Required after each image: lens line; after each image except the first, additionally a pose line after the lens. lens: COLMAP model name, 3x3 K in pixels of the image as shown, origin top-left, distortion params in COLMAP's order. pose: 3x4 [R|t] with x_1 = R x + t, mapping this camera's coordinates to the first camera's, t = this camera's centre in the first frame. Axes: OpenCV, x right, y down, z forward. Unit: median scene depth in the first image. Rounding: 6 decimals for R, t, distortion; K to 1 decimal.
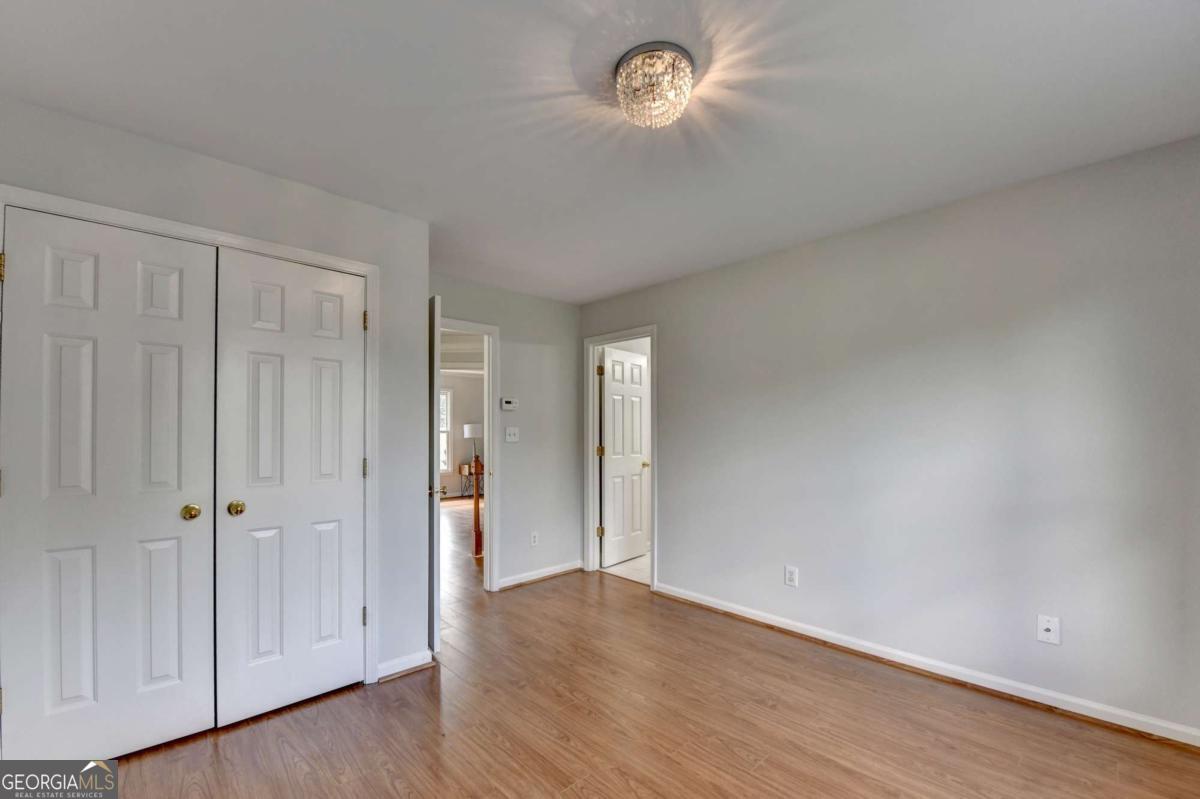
lens RADIAL K [[473.9, 0, 594.8], [0, 473.9, 418.5], [0, 0, 1]] dist [-0.028742, -0.000039]
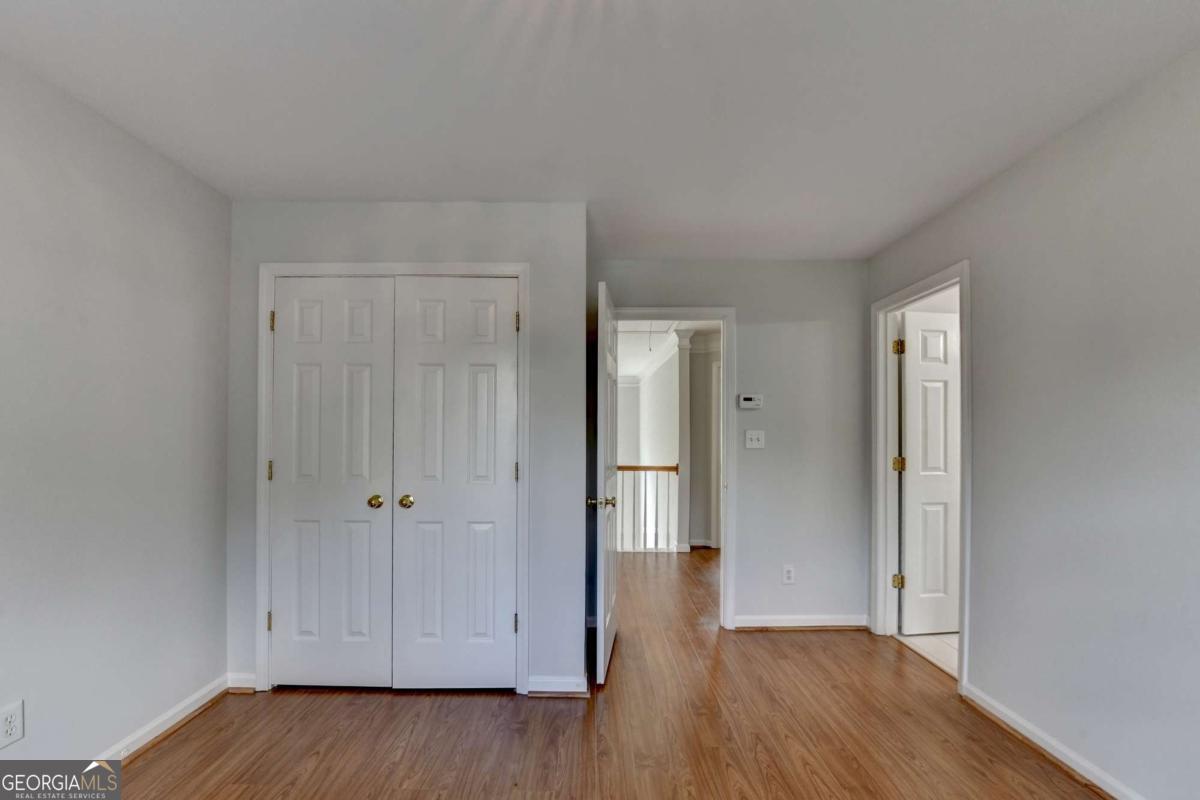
lens RADIAL K [[493.2, 0, 595.9], [0, 493.2, 425.5], [0, 0, 1]] dist [-0.018999, -0.000233]
pose [[0.739336, -0.012764, -0.673215, 0.191641], [0.016389, 0.999865, -0.000959, 0.007381], [0.673137, -0.010324, 0.739446, 0.206769]]
